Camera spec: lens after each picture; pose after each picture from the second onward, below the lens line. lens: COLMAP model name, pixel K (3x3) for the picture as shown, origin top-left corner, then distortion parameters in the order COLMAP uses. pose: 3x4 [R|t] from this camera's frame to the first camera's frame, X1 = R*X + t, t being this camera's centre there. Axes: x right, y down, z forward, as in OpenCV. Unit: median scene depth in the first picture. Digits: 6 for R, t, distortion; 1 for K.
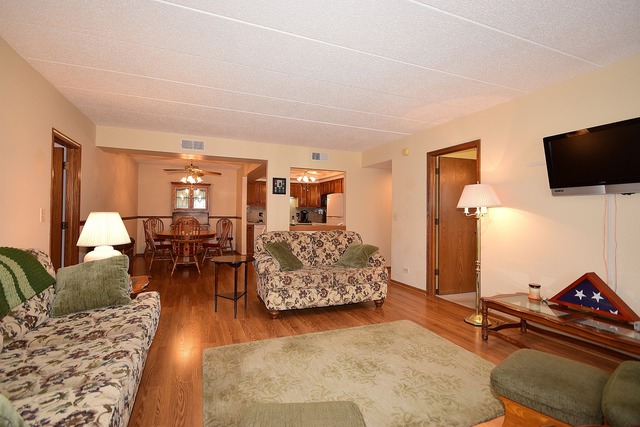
lens RADIAL K [[306.2, 0, 317.2], [0, 306.2, 209.3], [0, 0, 1]] dist [0.003399, 0.000107]
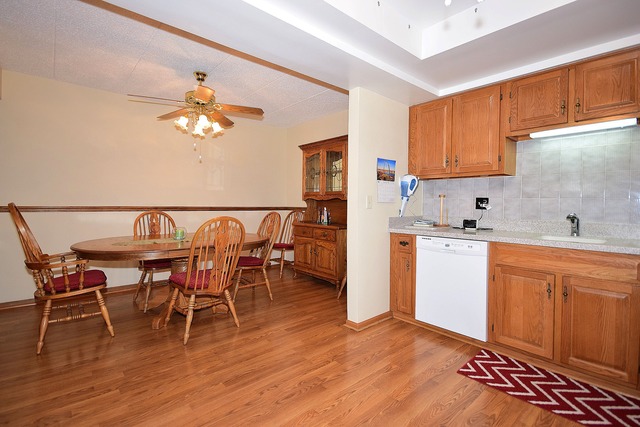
lens RADIAL K [[306.2, 0, 317.2], [0, 306.2, 209.3], [0, 0, 1]] dist [0.003399, 0.000107]
pose [[0.325583, 0.008305, -0.945477, 0.060693], [0.014239, 0.999805, 0.013685, 0.018754], [0.945406, -0.017918, 0.325402, 0.838557]]
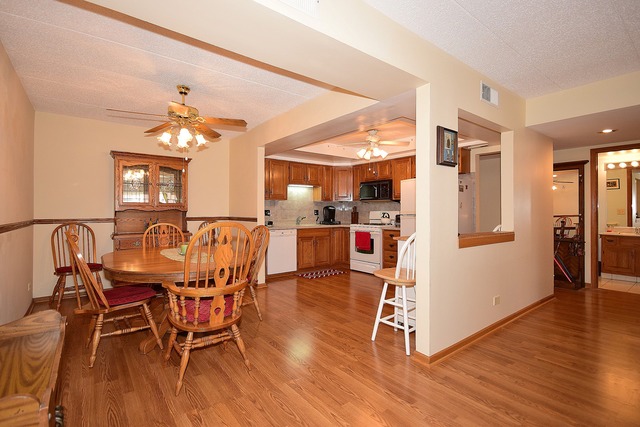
lens RADIAL K [[297.4, 0, 318.5], [0, 297.4, 207.7], [0, 0, 1]] dist [-0.001175, -0.000487]
pose [[0.960390, -0.007742, 0.278550, -0.285849], [0.004561, 0.999917, 0.012067, 0.000196], [-0.278620, -0.010319, 0.960346, 0.435547]]
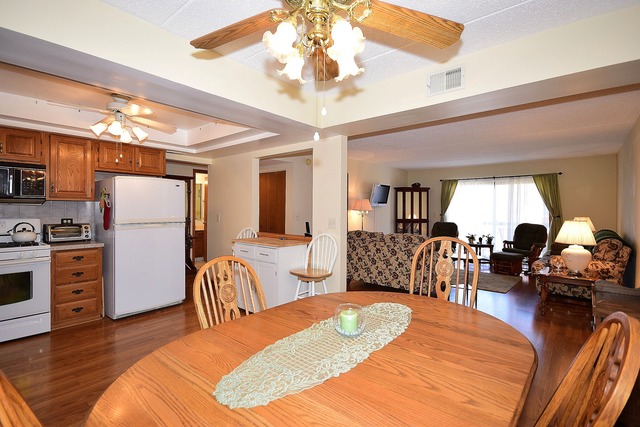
lens RADIAL K [[306.2, 0, 317.2], [0, 306.2, 209.3], [0, 0, 1]] dist [0.003399, 0.000107]
pose [[-0.454840, -0.013600, 0.890470, -0.468552], [-0.028125, 0.999604, 0.000902, -0.007127], [-0.890129, -0.024634, -0.455042, 0.886508]]
